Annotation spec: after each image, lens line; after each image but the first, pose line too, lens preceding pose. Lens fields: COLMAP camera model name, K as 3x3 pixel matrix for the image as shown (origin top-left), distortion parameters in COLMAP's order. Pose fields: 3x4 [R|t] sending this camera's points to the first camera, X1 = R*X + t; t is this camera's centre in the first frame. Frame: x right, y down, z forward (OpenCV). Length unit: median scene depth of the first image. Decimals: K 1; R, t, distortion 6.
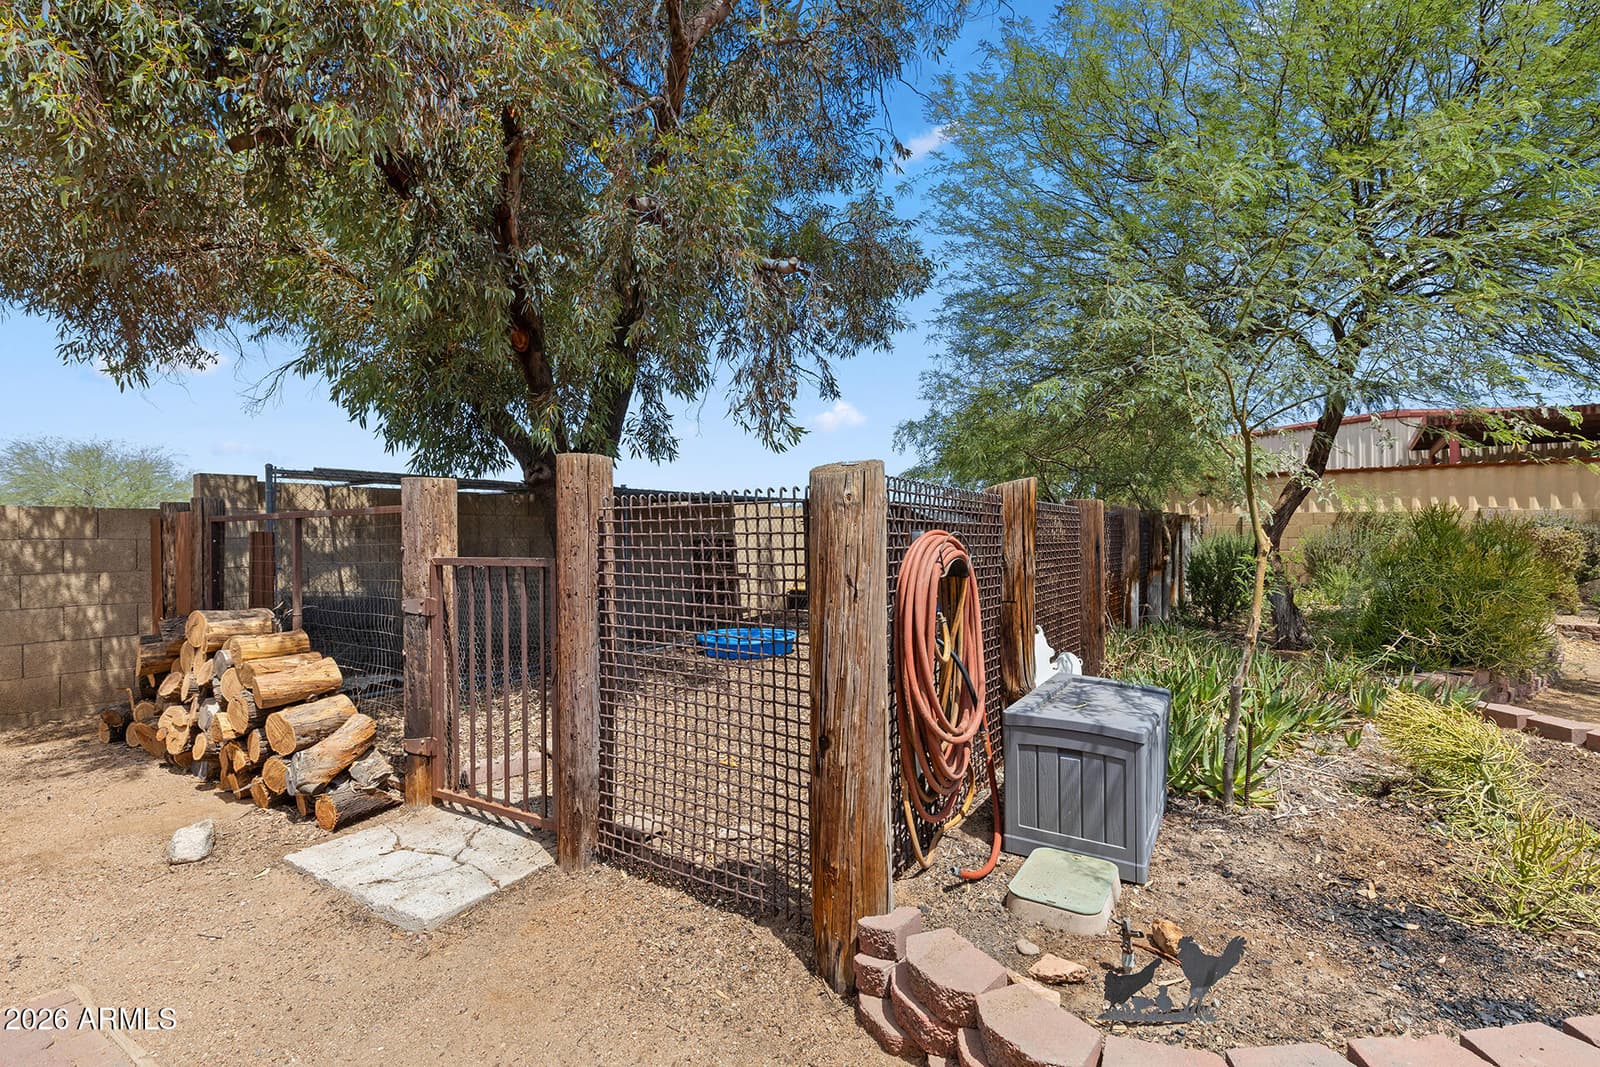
lens RADIAL K [[720.1, 0, 801.3], [0, 720.1, 528.3], [0, 0, 1]] dist [0.012782, -0.000213]
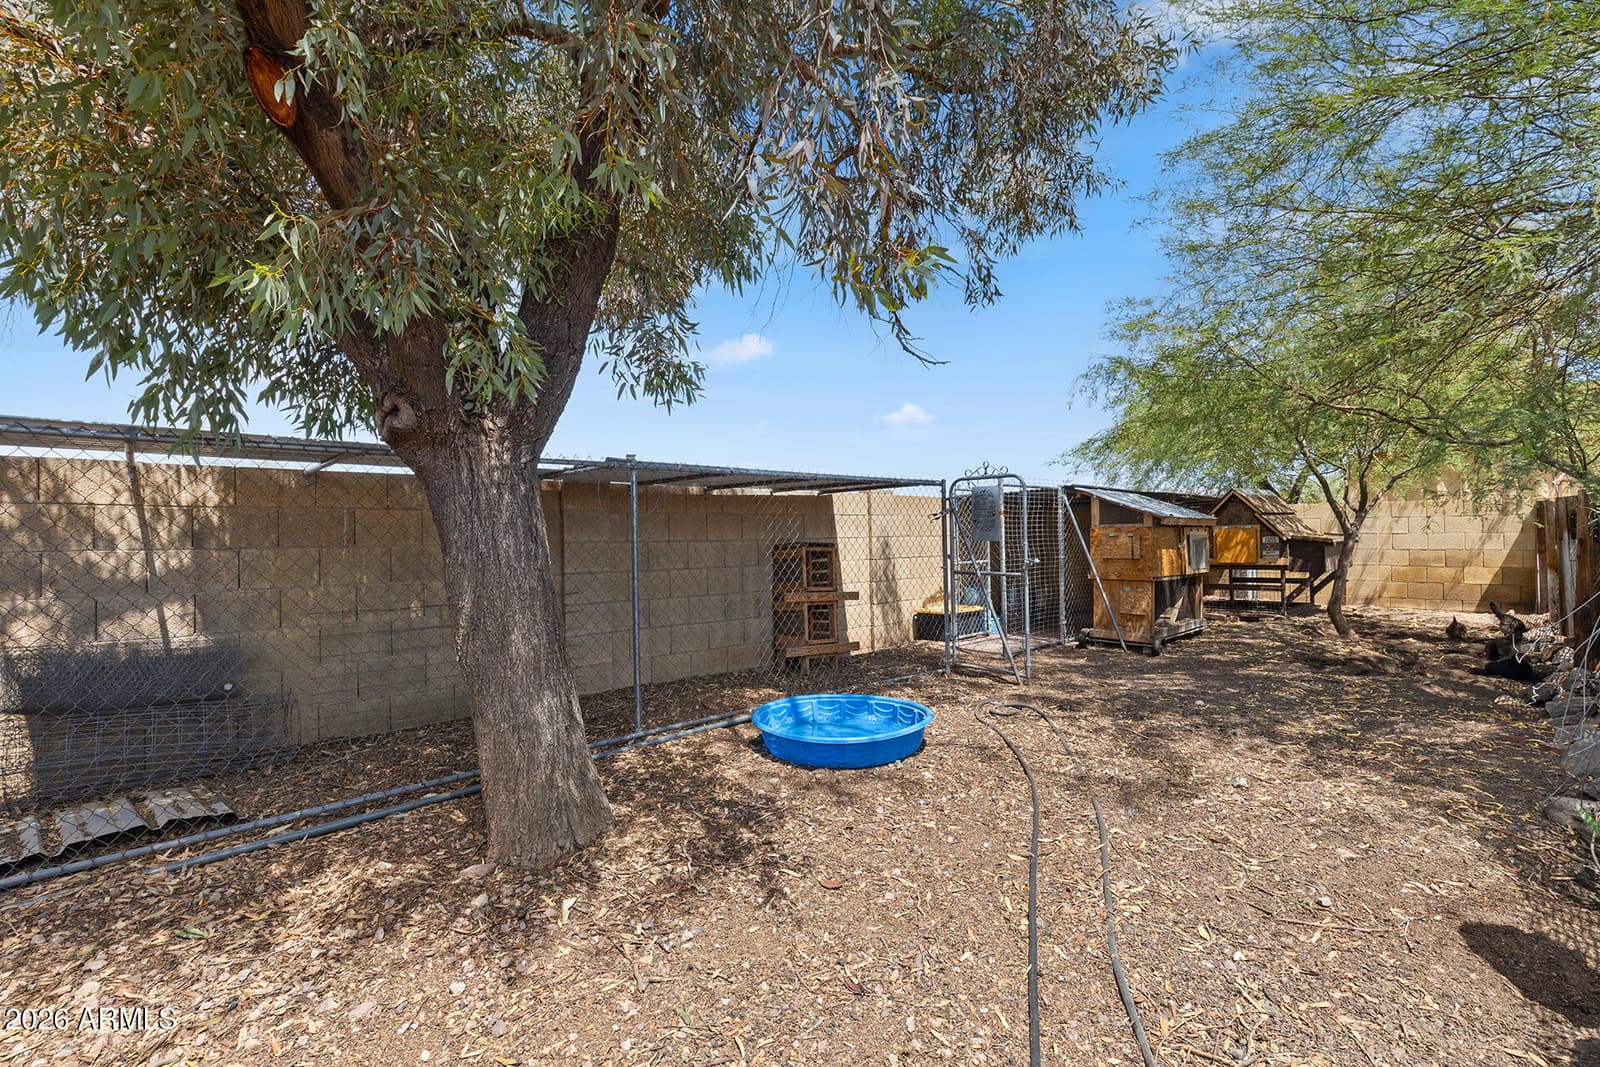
lens RADIAL K [[720.1, 0, 798.0], [0, 720.1, 522.2], [0, 0, 1]] dist [0.012782, -0.000213]
pose [[0.984215, -0.014867, -0.176353, -0.009888], [0.013341, 0.999863, -0.009836, 0.000570], [0.176475, 0.007328, 0.984278, 0.497019]]
